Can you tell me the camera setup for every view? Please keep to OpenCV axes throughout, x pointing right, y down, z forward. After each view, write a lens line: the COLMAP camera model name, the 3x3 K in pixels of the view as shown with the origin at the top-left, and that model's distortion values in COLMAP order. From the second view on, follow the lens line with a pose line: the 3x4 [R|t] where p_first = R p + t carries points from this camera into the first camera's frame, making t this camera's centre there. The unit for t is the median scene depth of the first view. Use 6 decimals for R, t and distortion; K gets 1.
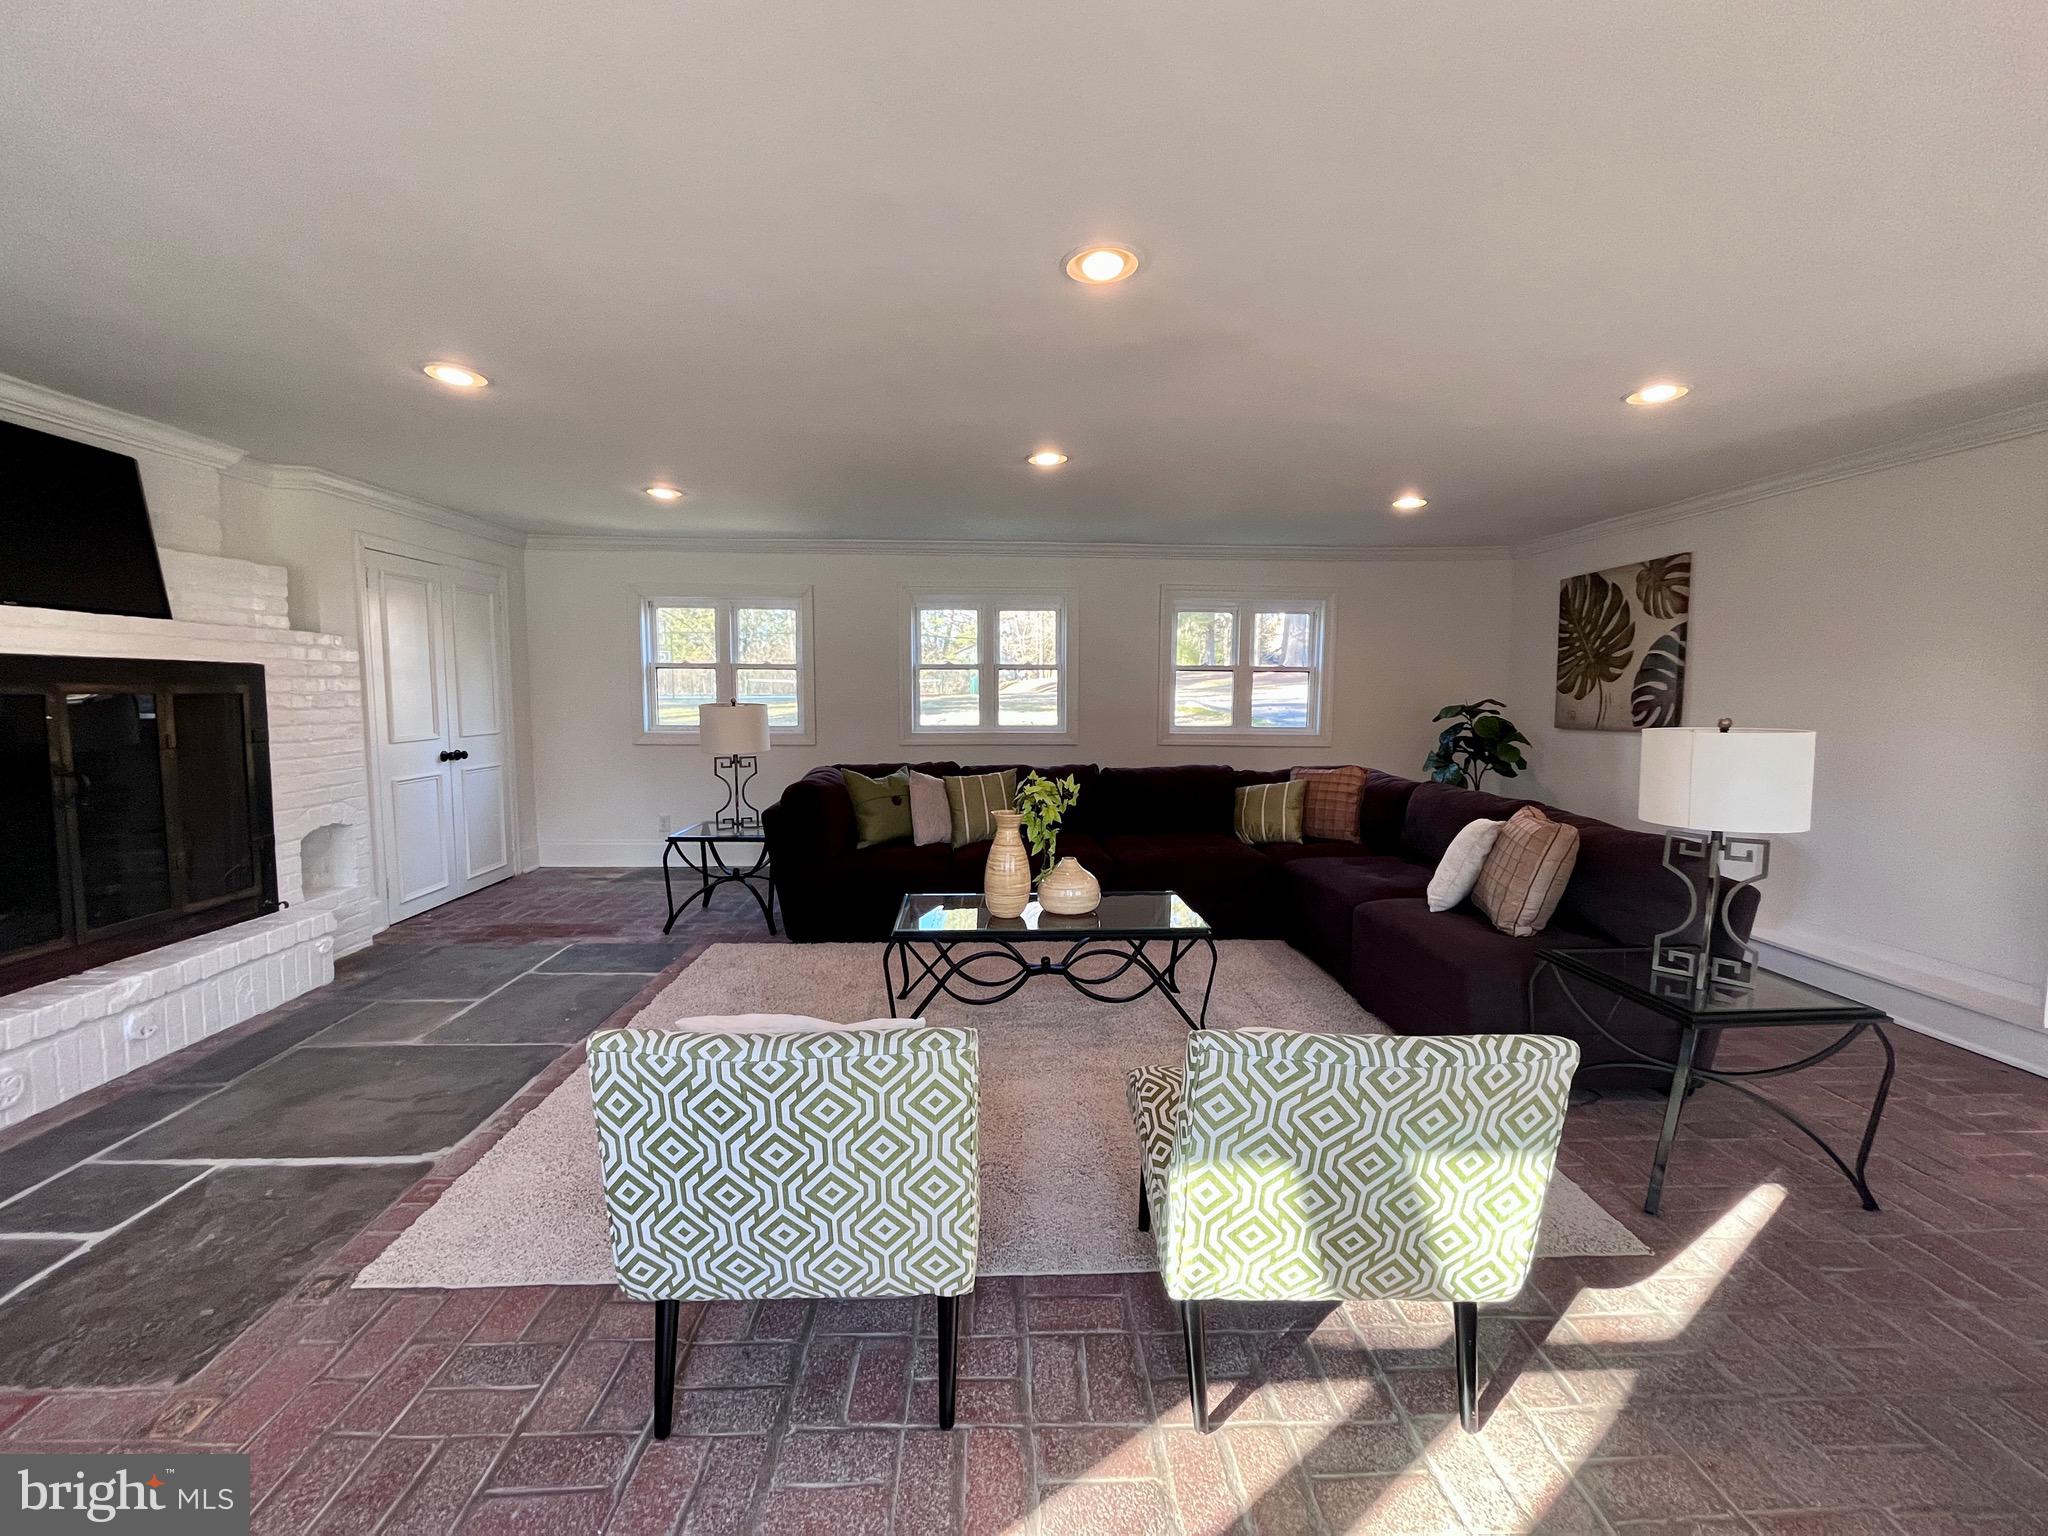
lens RADIAL K [[819.5, 0, 1024.0], [0, 819.5, 768.0], [0, 0, 1]] dist [0.009462, -0.000054]
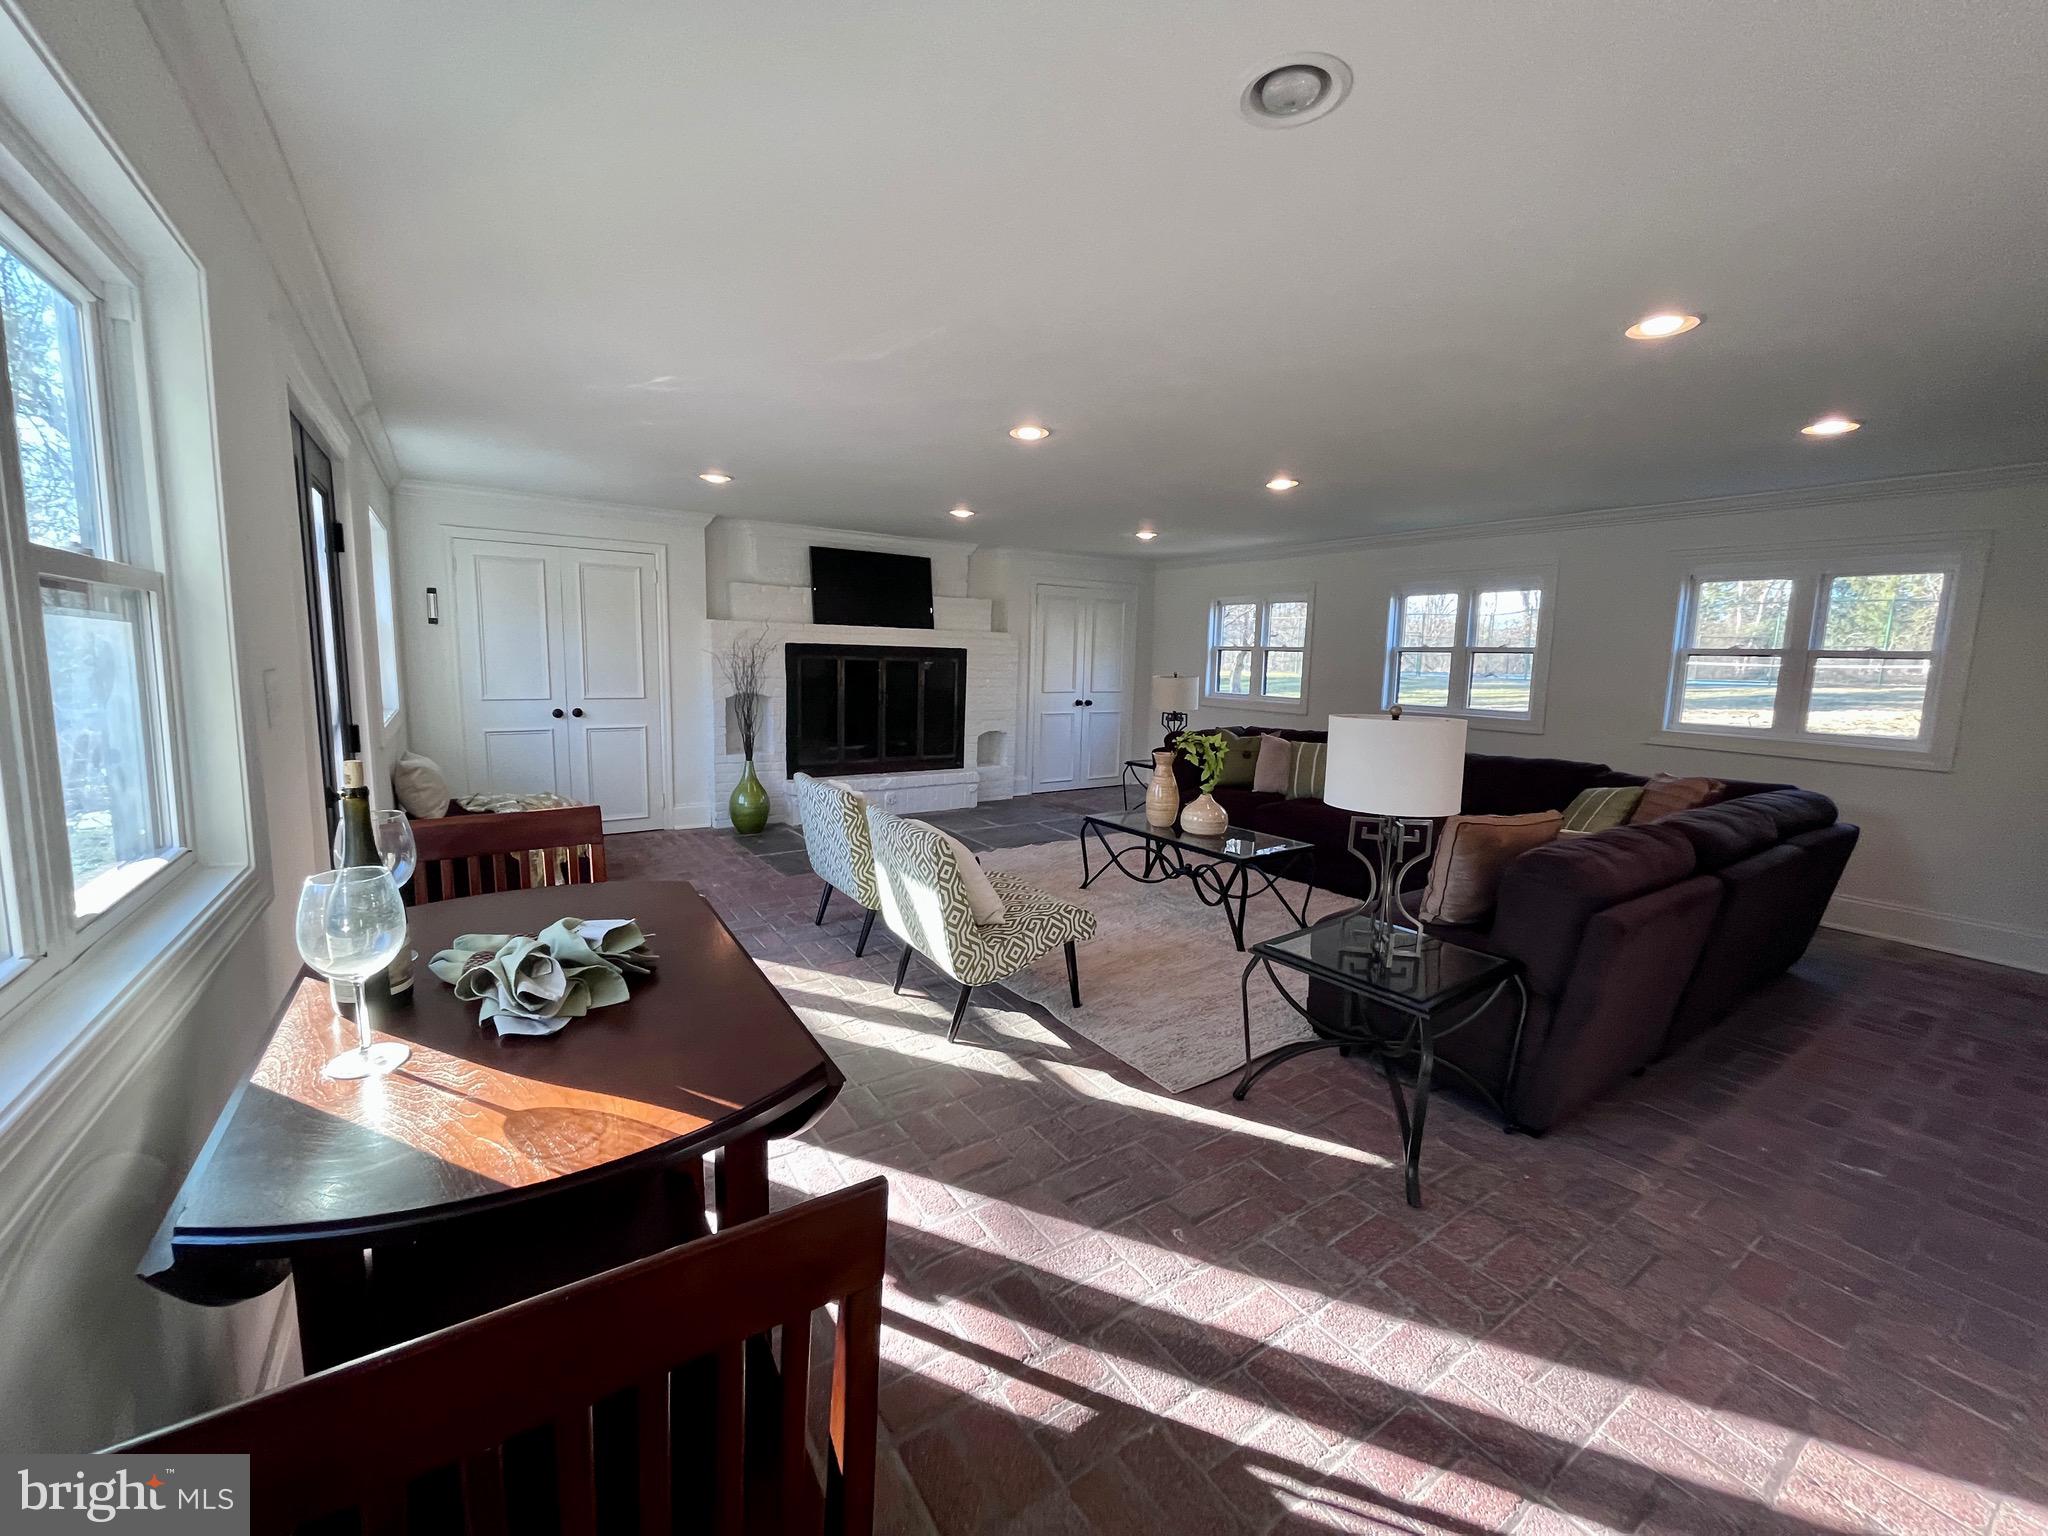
lens RADIAL K [[820.0, 0, 1024.0], [0, 820.0, 768.0], [0, 0, 1]] dist [-0.041157, 0.000006]
pose [[0.515246, 0.120247, -0.848565, 0.827677], [-0.102510, 0.991647, 0.078279, -0.003093], [0.850890, 0.046654, 0.523269, 0.042516]]
